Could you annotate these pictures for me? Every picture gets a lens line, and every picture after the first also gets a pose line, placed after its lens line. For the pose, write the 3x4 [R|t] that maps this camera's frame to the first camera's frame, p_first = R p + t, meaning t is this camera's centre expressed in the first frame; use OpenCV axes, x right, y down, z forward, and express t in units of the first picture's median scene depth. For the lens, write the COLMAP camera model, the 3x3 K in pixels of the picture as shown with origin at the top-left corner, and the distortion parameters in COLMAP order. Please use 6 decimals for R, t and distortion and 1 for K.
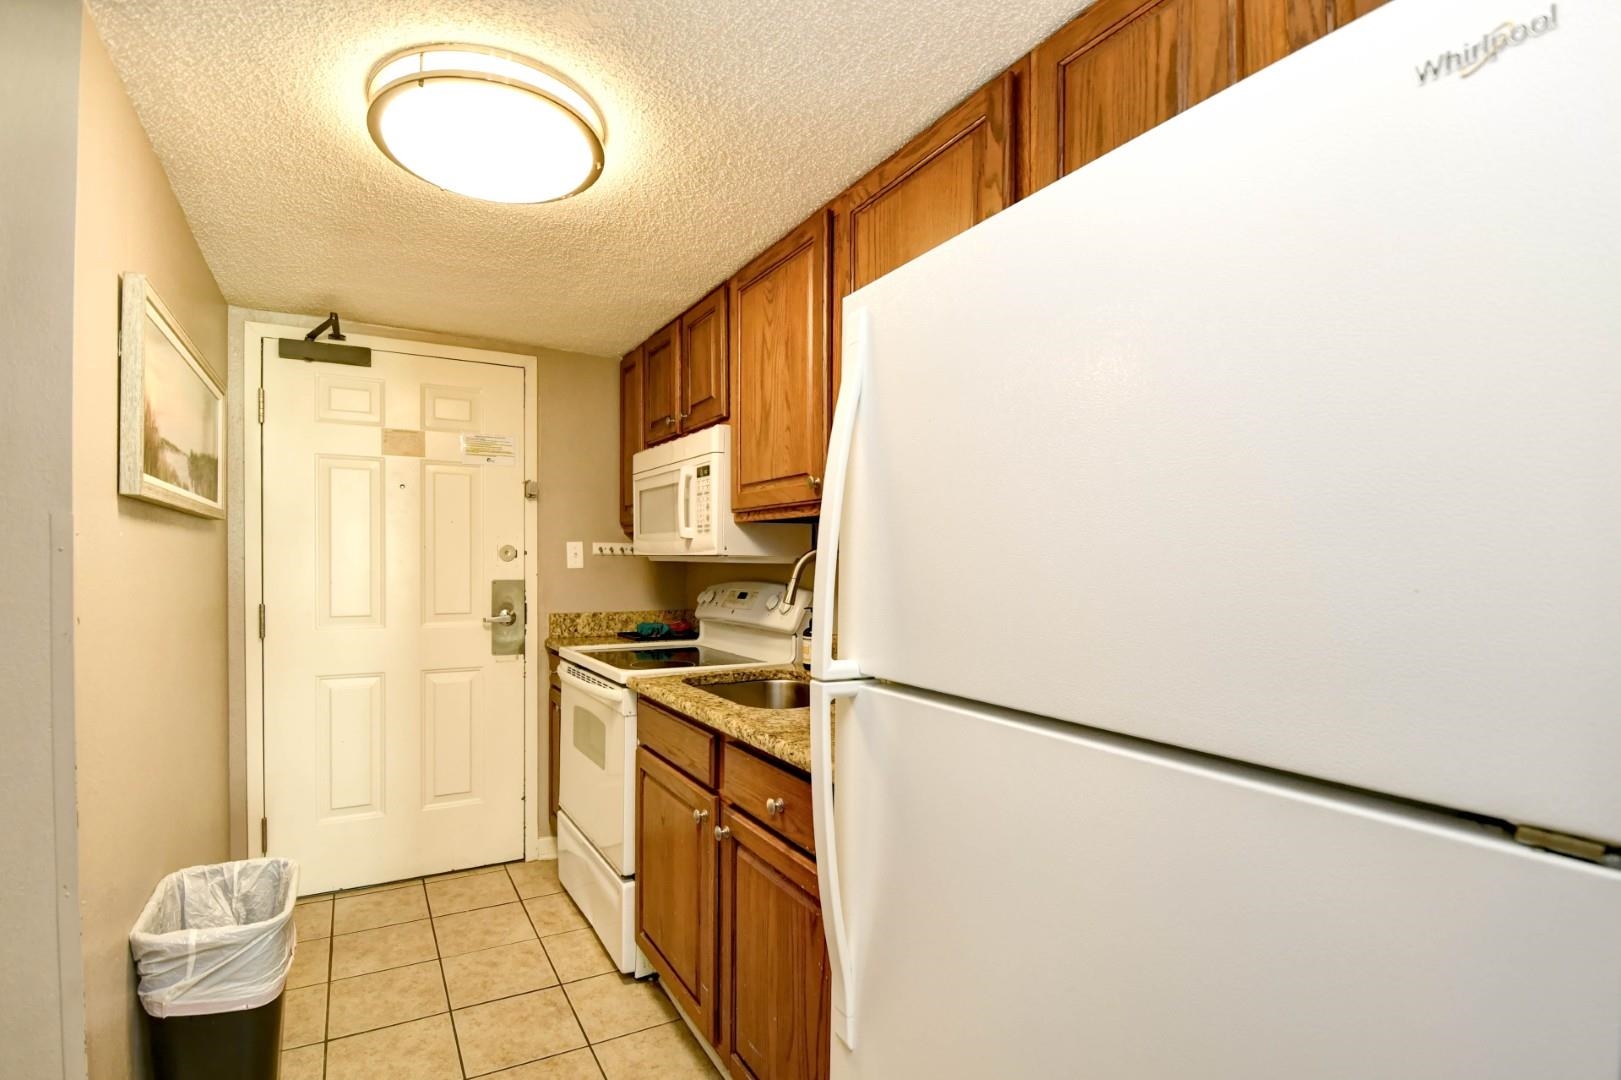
lens RADIAL K [[738.0, 0, 732.2], [0, 738.0, 567.9], [0, 0, 1]] dist [-0.000749, -0.000166]
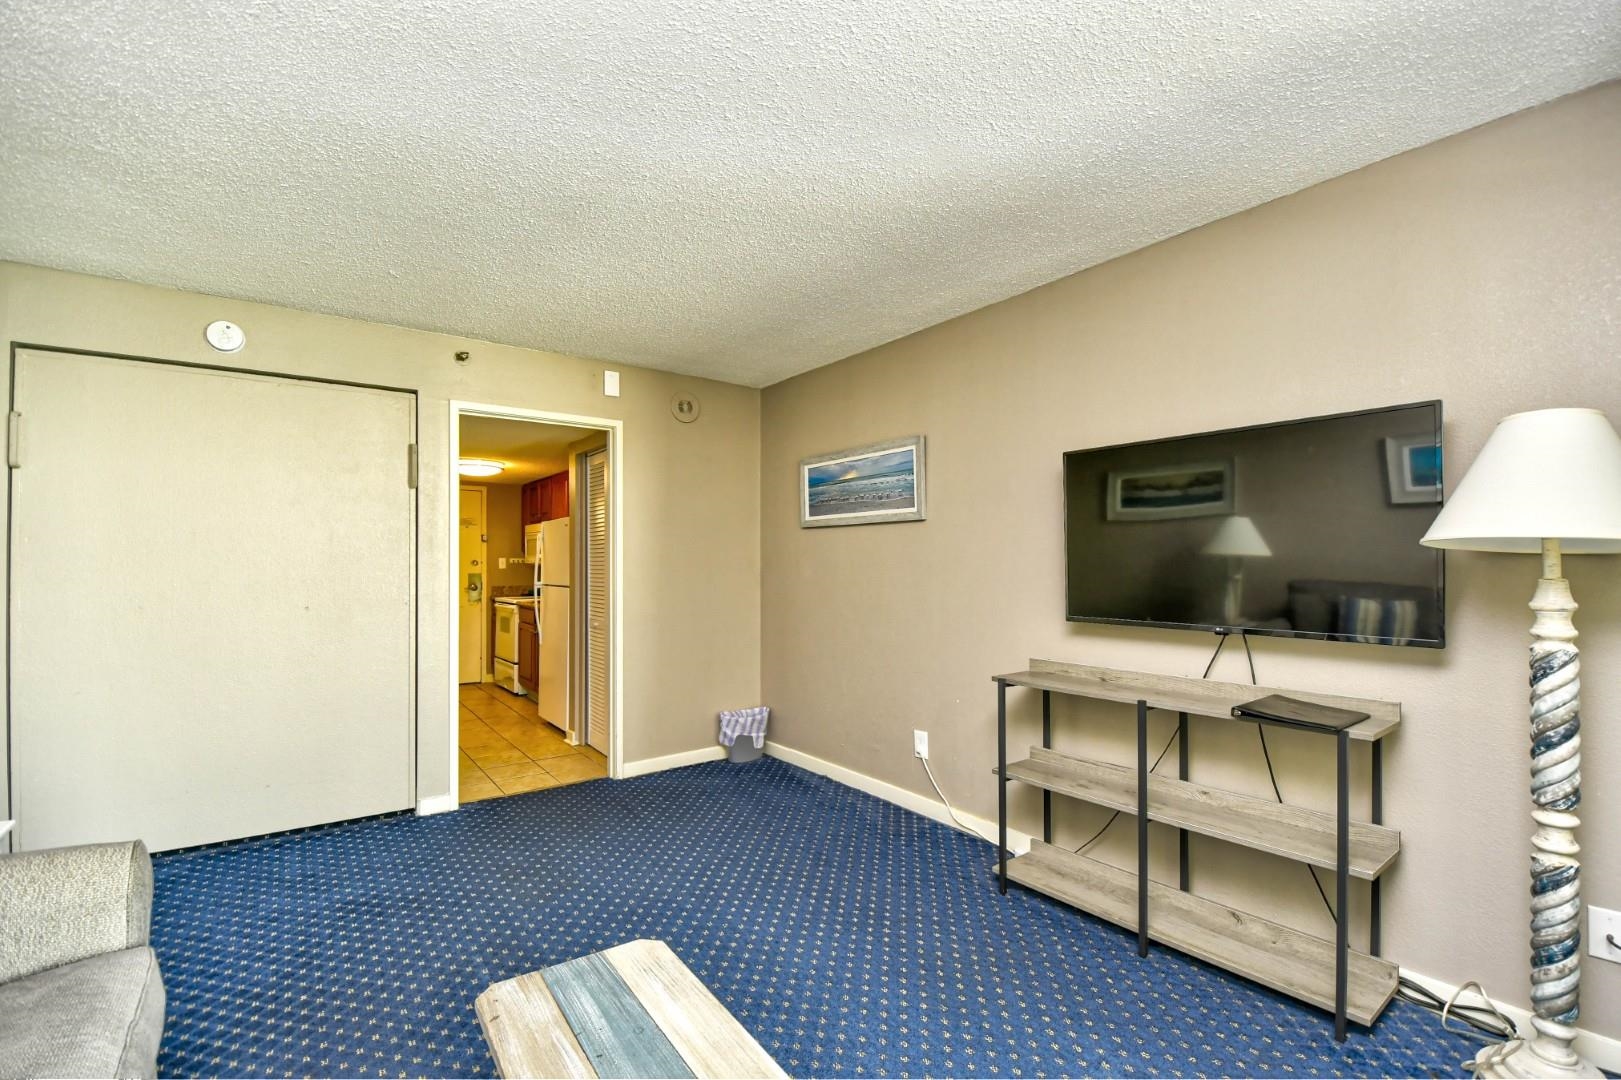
lens RADIAL K [[715.6, 0, 814.0], [0, 715.6, 558.0], [0, 0, 1]] dist [0.018316, -0.019905]
pose [[0.985865, -0.001906, 0.167532, 0.496995], [0.005585, 0.999753, -0.021492, 0.026989], [-0.167449, 0.022124, 0.985632, -1.865123]]
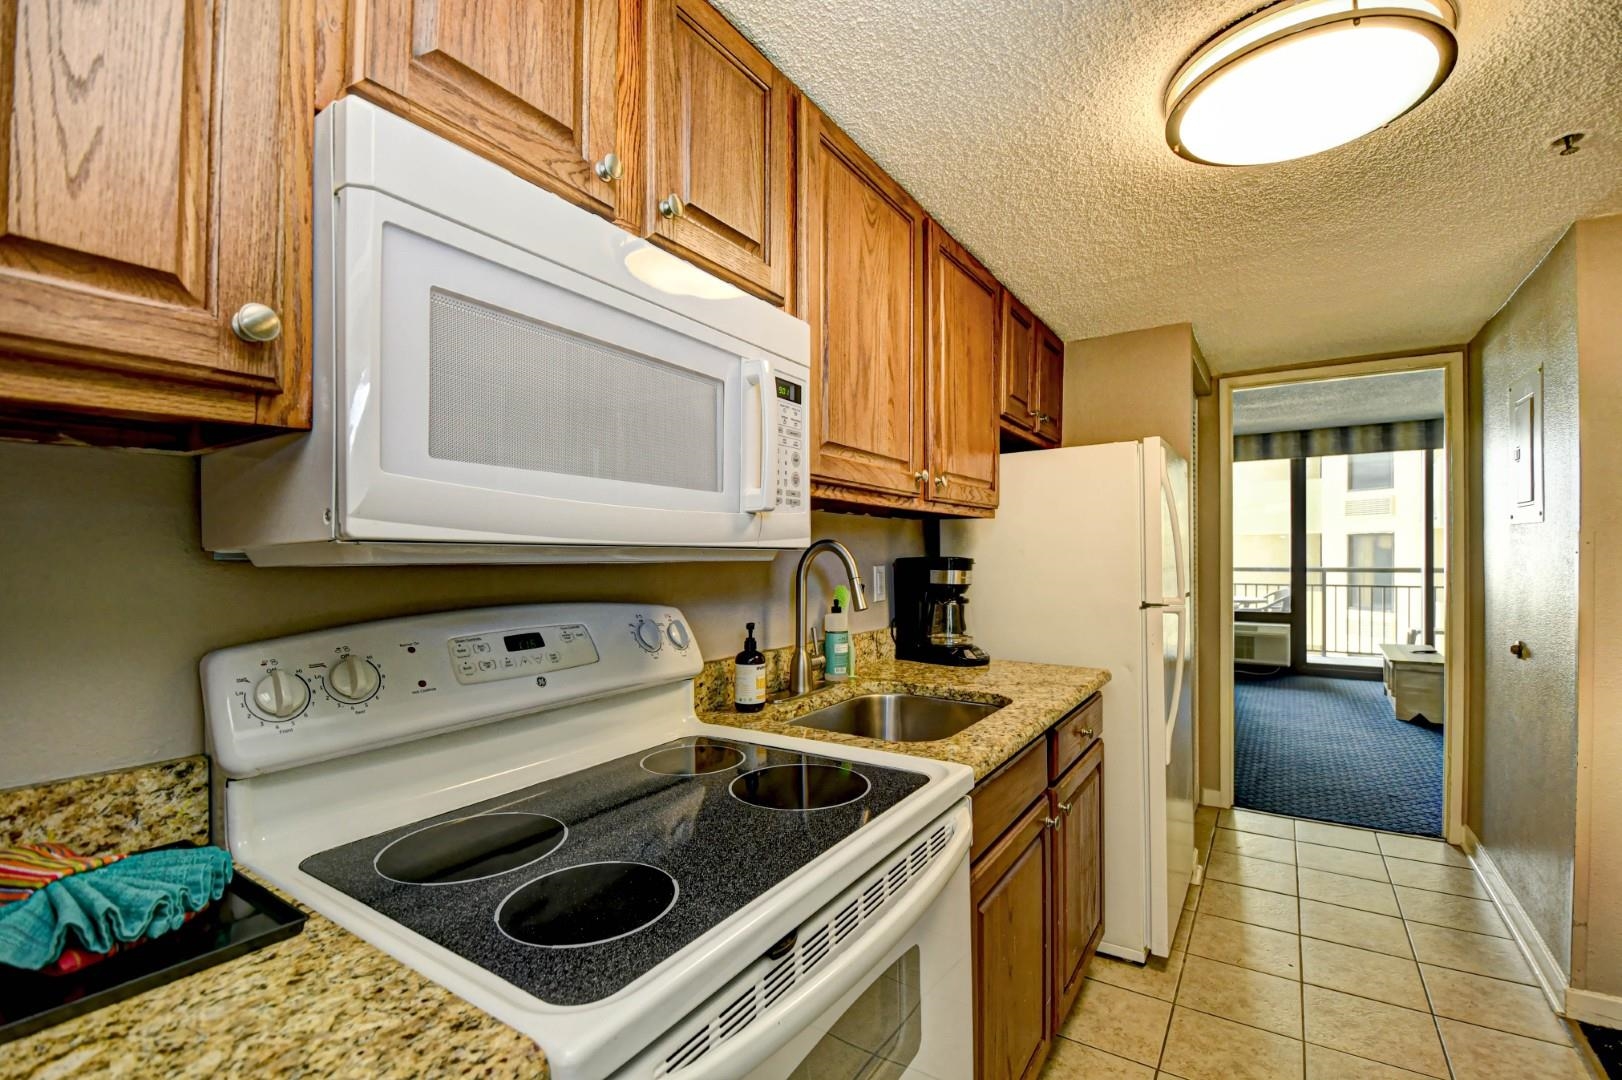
lens RADIAL K [[716.0, 0, 814.5], [0, 716.0, 558.0], [0, 0, 1]] dist [0.018316, -0.019905]
pose [[-0.503223, 0.005649, 0.864138, -0.460942], [0.024734, 0.999663, 0.007869, -0.012274], [-0.863803, 0.025334, -0.503193, 1.159367]]
